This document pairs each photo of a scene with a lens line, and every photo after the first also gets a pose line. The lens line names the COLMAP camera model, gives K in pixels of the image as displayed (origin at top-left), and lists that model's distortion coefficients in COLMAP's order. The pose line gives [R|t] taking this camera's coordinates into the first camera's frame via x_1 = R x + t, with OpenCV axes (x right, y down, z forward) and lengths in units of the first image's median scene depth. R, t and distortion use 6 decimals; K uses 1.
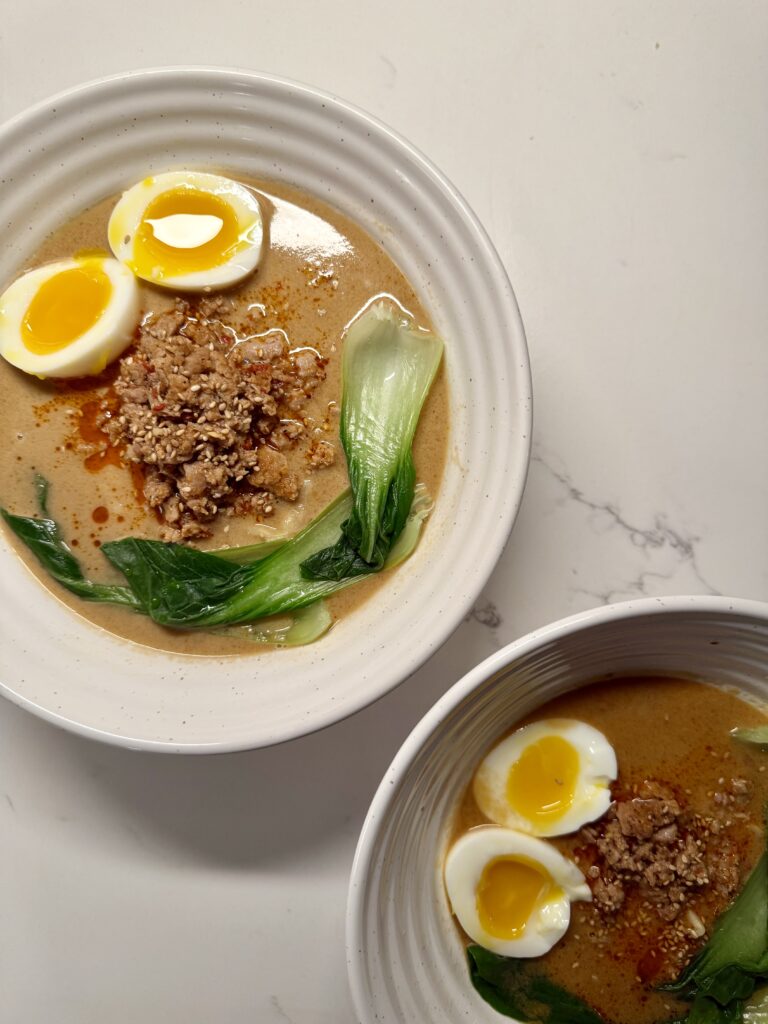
lens RADIAL K [[715.5, 0, 383.1], [0, 715.5, 516.7], [0, 0, 1]] dist [-0.011284, -0.000193]
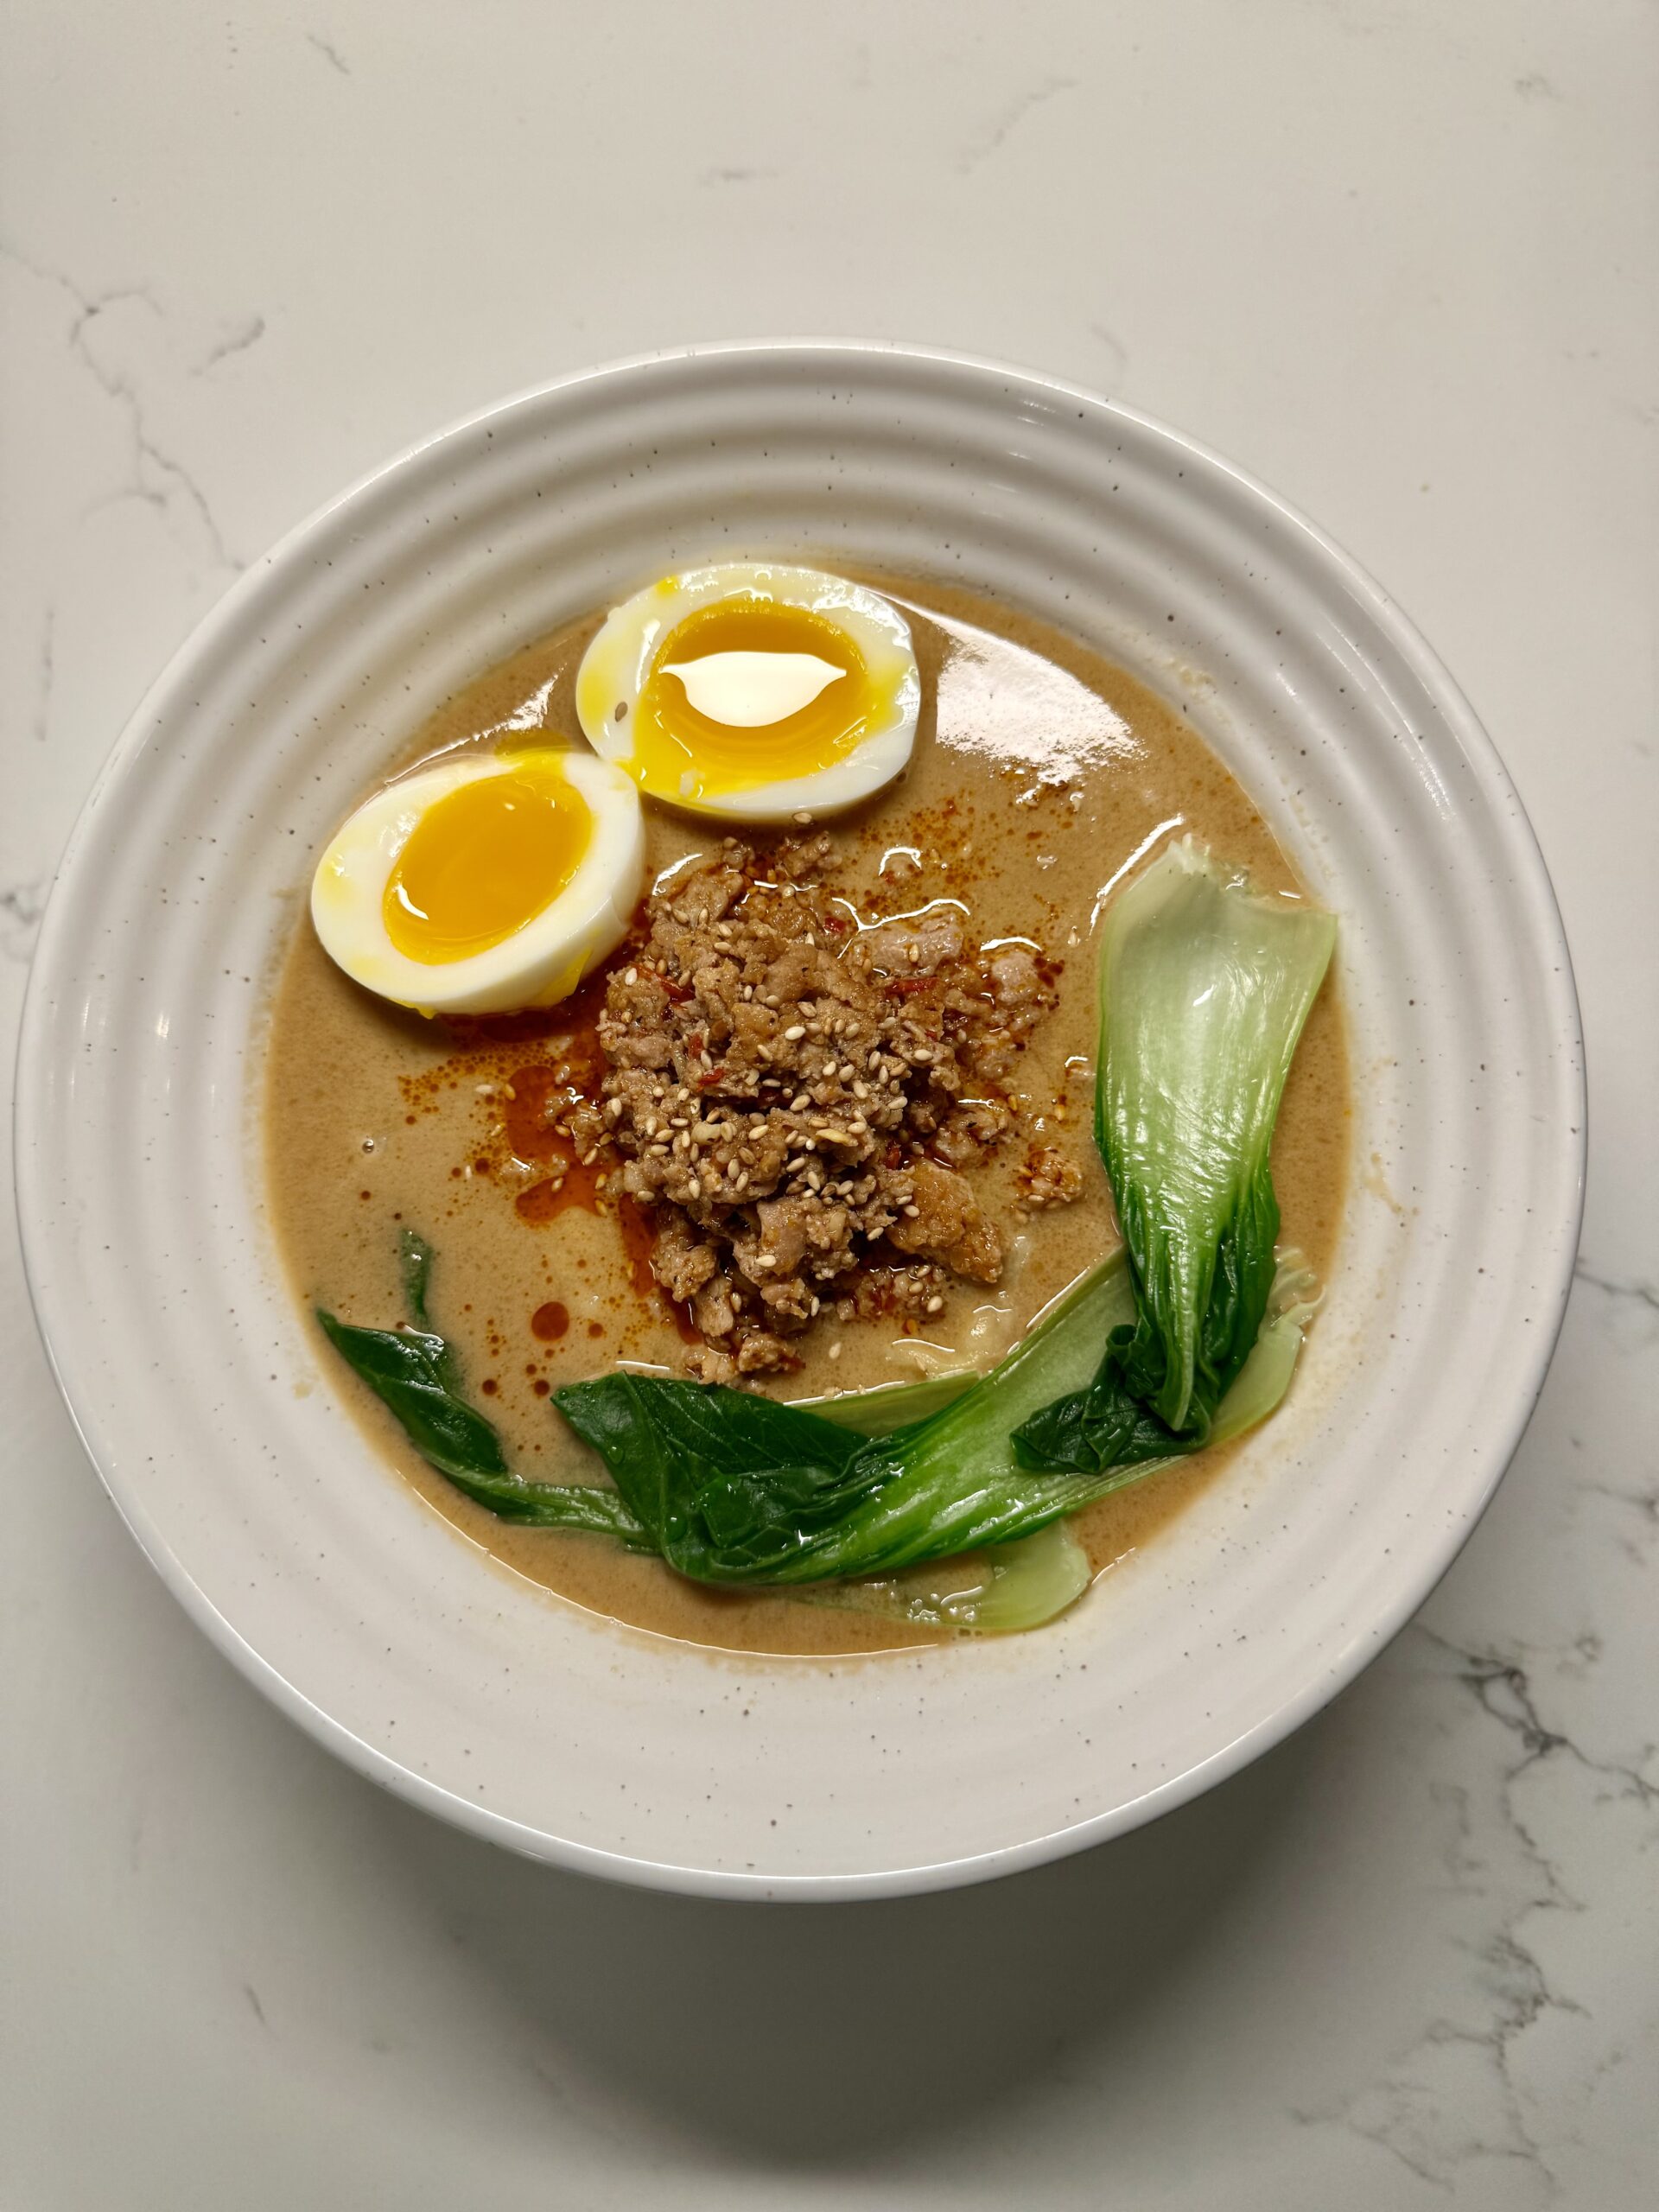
lens RADIAL K [[1545.7, 0, 828.4], [0, 1545.7, 1111.9], [0, 0, 1]] dist [-0.011284, -0.000193]
pose [[0.999032, -0.015036, -0.041352, -0.185260], [0.009703, 0.991949, -0.126268, -0.009240], [0.042917, 0.125745, 0.991134, 0.055364]]
